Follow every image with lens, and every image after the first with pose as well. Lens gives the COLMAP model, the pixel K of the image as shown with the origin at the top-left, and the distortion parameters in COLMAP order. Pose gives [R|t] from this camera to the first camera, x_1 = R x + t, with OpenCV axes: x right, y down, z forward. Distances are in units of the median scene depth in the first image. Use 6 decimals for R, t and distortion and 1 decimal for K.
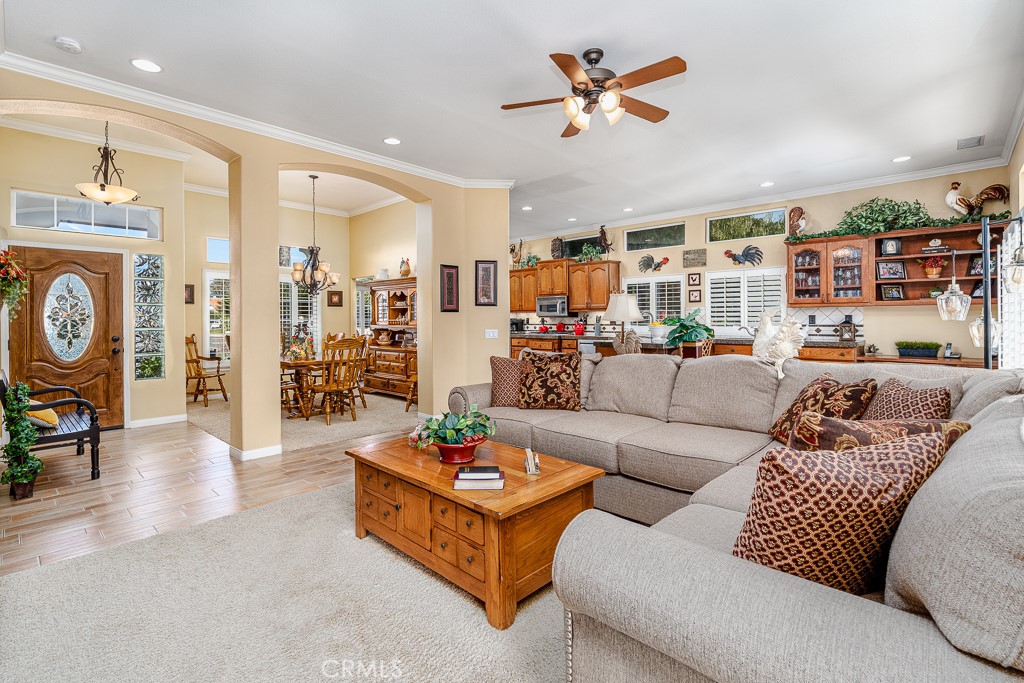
lens RADIAL K [[469.6, 0, 517.2], [0, 469.6, 317.1], [0, 0, 1]] dist [-0.000360, -0.000165]
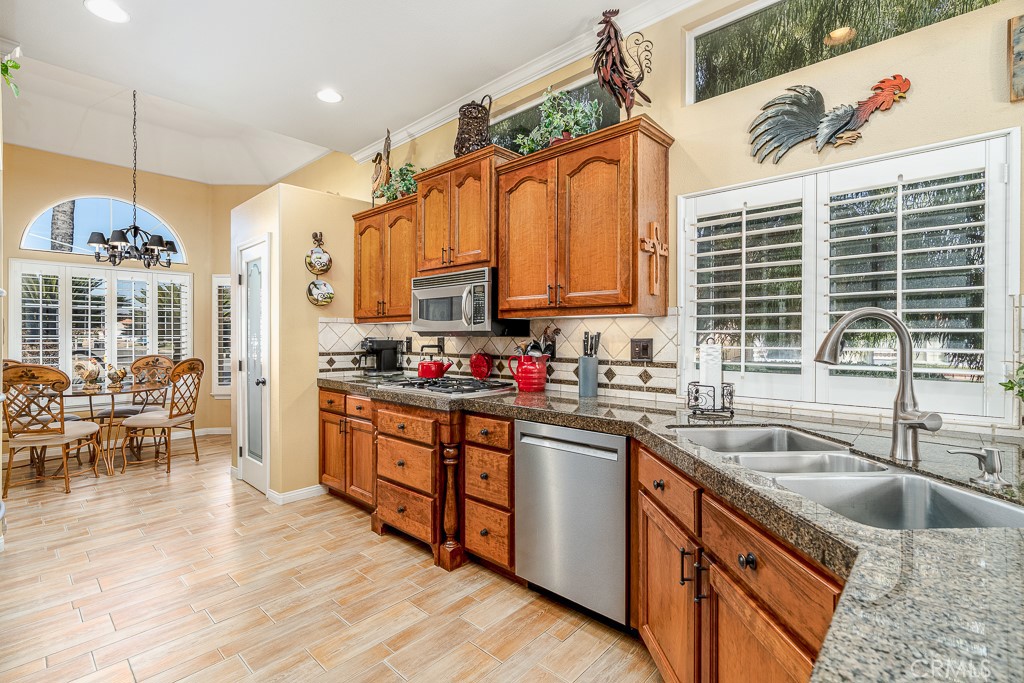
lens RADIAL K [[457.9, 0, 506.3], [0, 457.9, 341.4], [0, 0, 1]] dist [-0.012319, -0.000076]
pose [[0.999822, 0.006809, 0.017577, 0.130577], [-0.006994, 0.999921, 0.010465, 0.000526], [-0.017505, -0.010586, 0.999791, 0.816320]]
